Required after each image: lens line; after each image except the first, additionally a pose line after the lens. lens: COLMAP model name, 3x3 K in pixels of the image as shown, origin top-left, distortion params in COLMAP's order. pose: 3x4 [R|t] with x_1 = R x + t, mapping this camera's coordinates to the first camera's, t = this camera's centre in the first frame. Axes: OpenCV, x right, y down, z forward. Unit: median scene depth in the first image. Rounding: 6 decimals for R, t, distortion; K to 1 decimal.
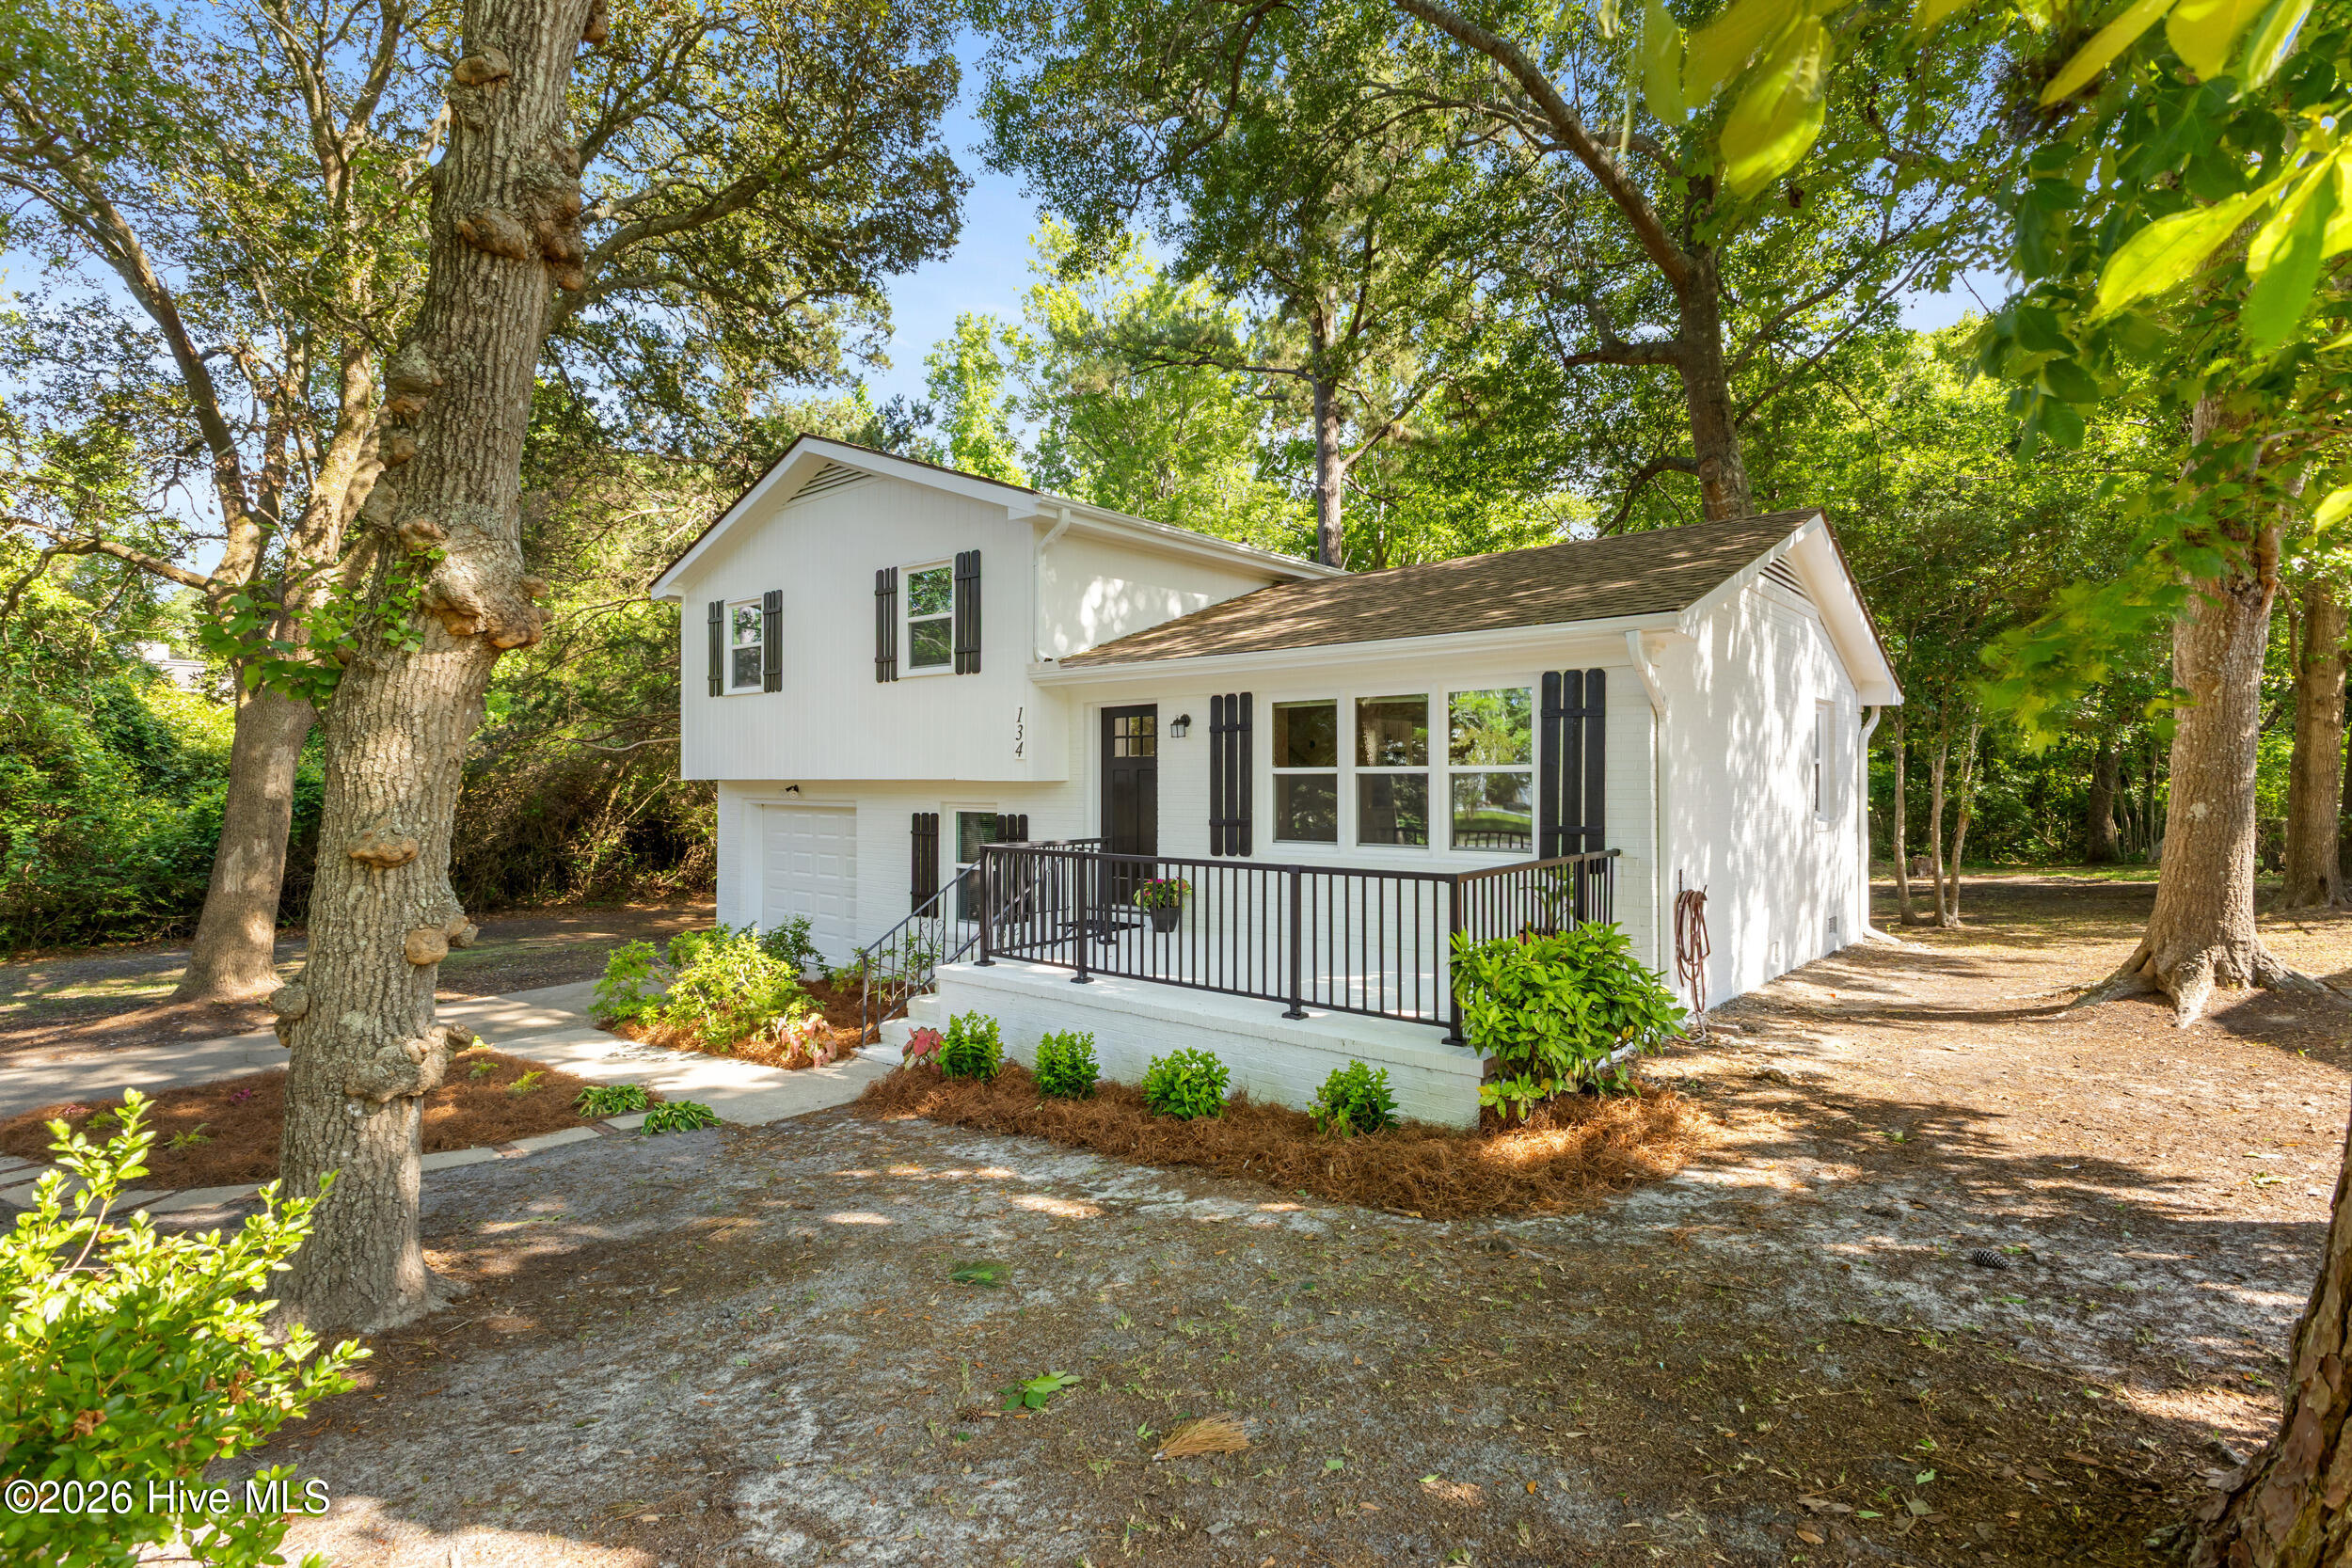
lens RADIAL K [[1063.3, 0, 1230.9], [0, 1063.3, 789.7], [0, 0, 1]] dist [-0.030767, -0.000013]
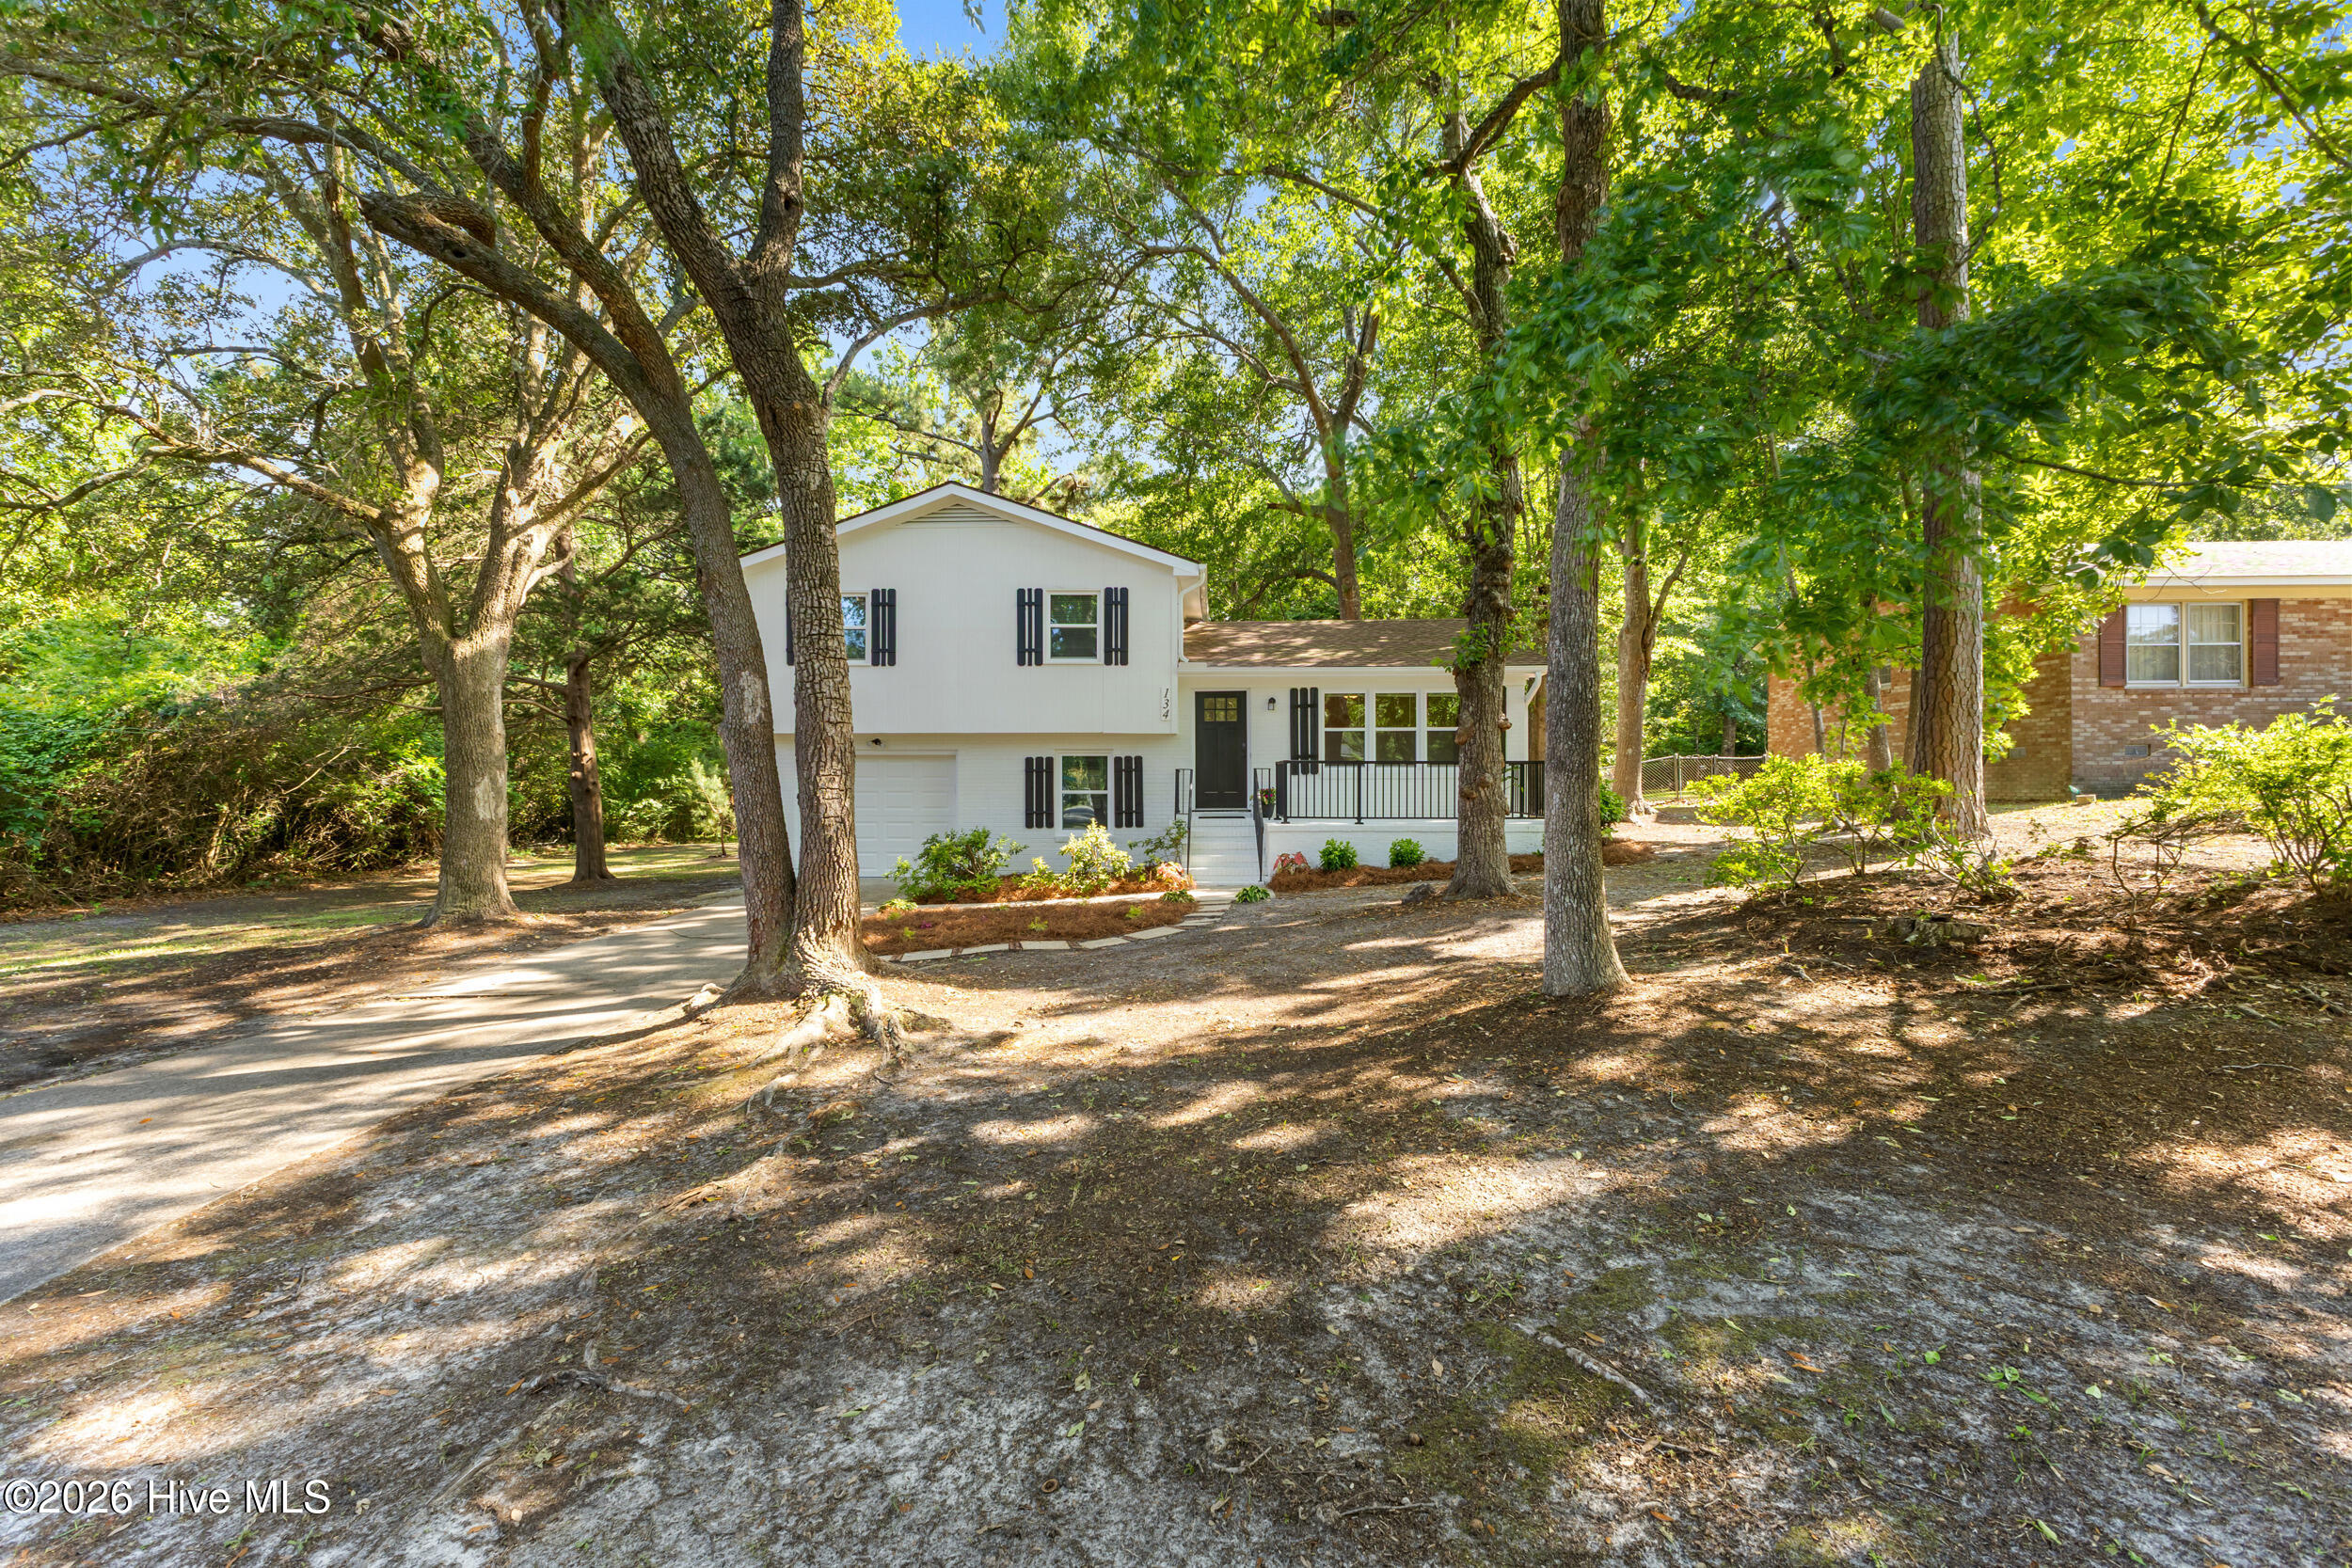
lens RADIAL K [[1018.7, 0, 1176.0], [0, 1018.7, 784.0], [0, 0, 1]] dist [0.001318, -0.000108]
pose [[0.812323, -0.010037, 0.583122, -1.119782], [0.007531, 0.999949, 0.006721, 0.059336], [-0.583160, -0.001068, 0.812357, -0.297392]]
